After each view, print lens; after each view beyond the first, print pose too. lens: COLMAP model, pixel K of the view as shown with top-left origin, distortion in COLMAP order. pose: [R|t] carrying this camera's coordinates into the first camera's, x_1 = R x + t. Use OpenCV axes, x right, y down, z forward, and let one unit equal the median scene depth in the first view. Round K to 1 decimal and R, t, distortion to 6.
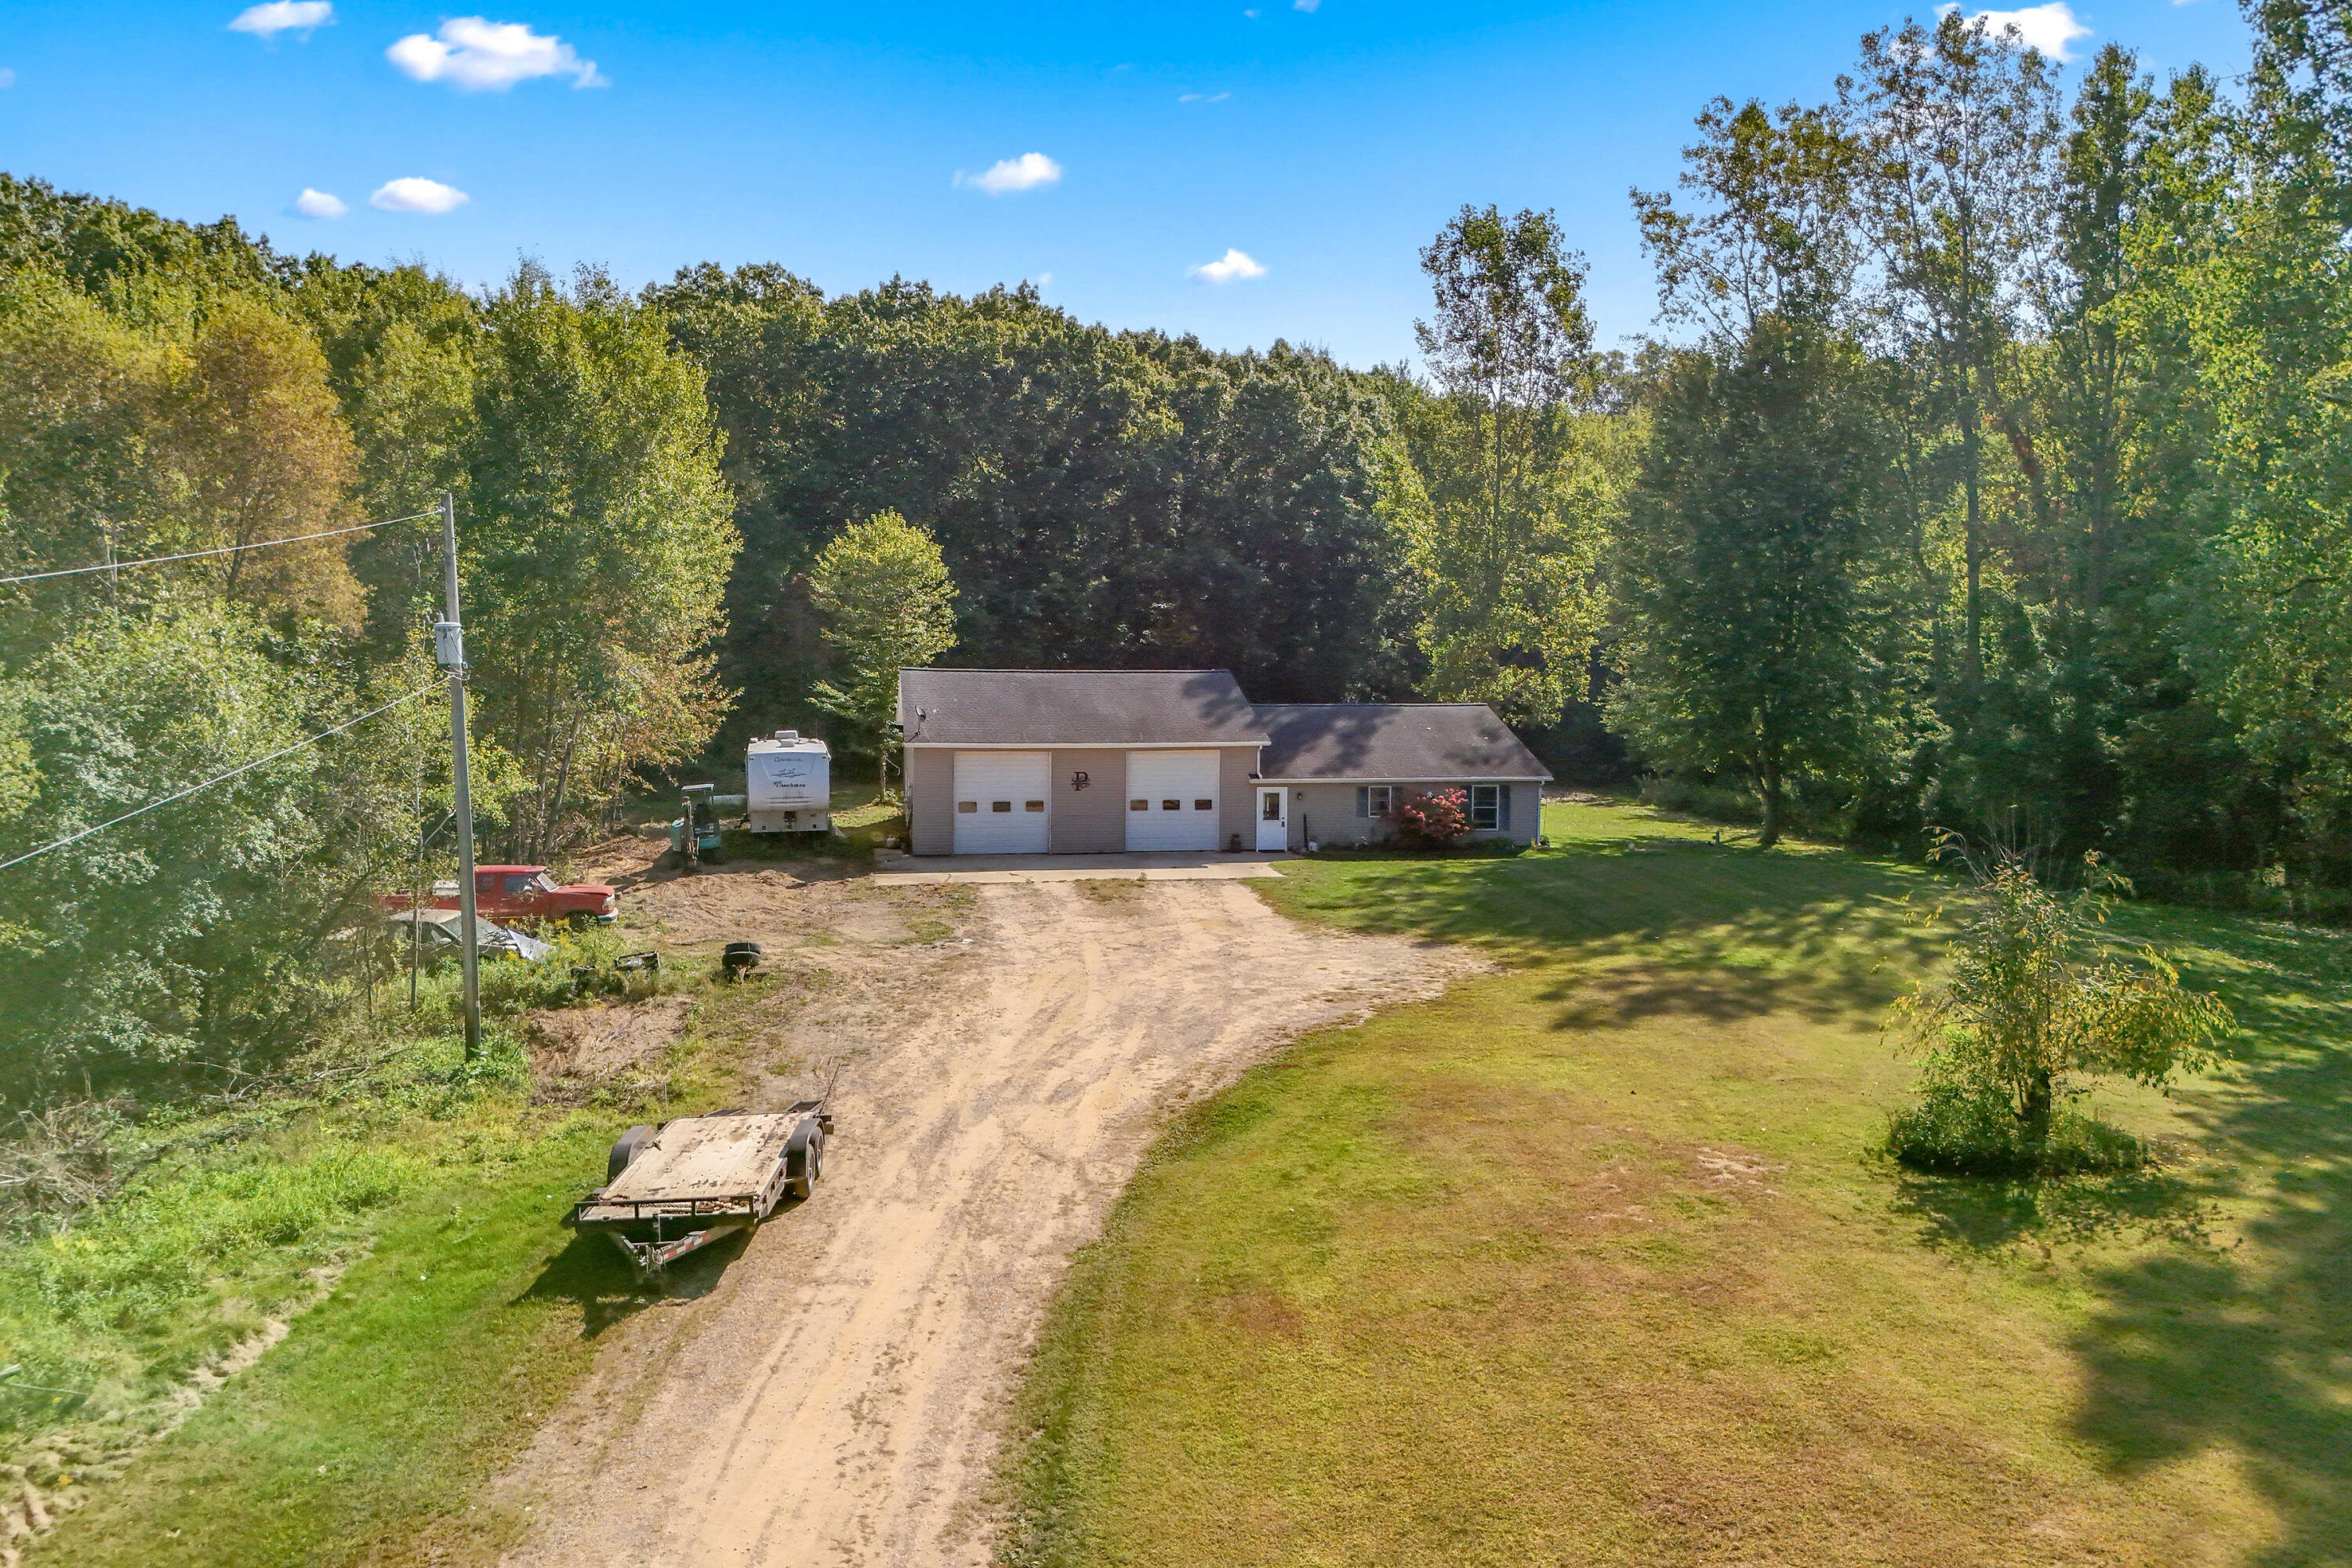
lens RADIAL K [[1643.8, 0, 1269.5], [0, 1643.8, 847.5], [0, 0, 1]] dist [0.035551, -0.000335]
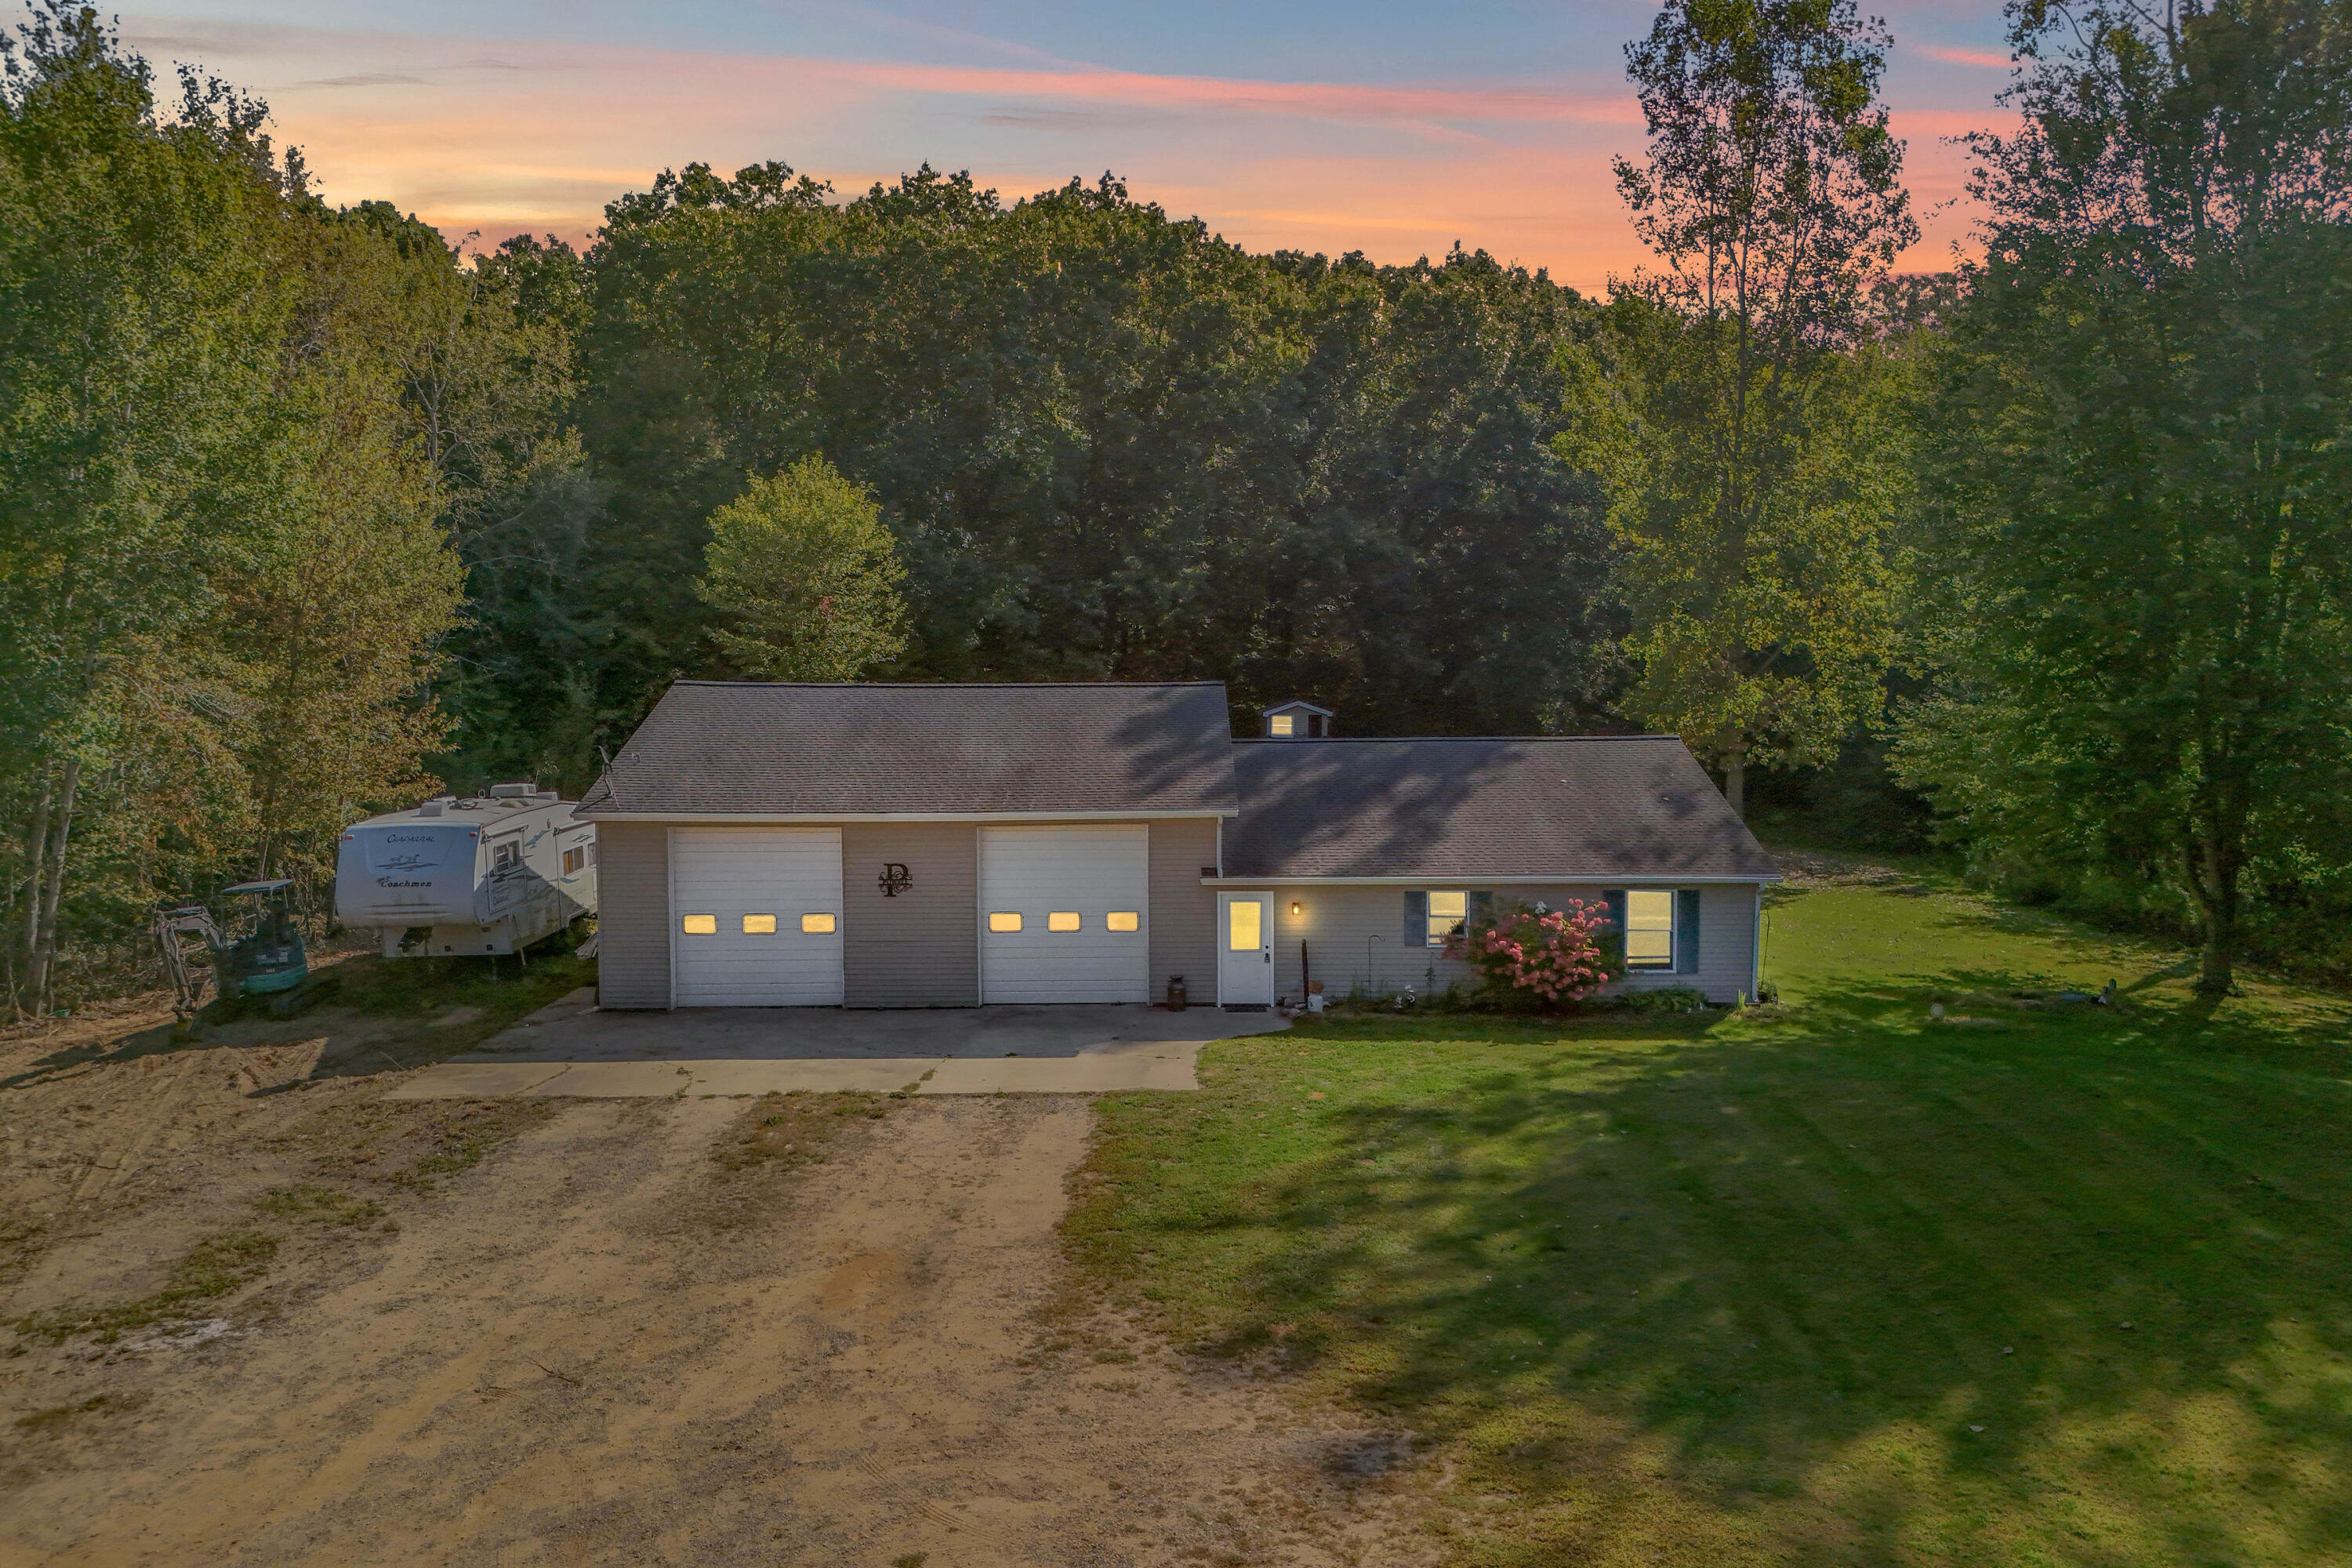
lens RADIAL K [[1643.8, 0, 1269.5], [0, 1643.8, 847.5], [0, 0, 1]] dist [0.035551, -0.000335]
pose [[0.982750, 0.010433, -0.184642, 0.077051], [-0.012576, 0.999866, -0.010441, -0.032015], [0.184508, 0.012583, 0.982750, 0.319070]]
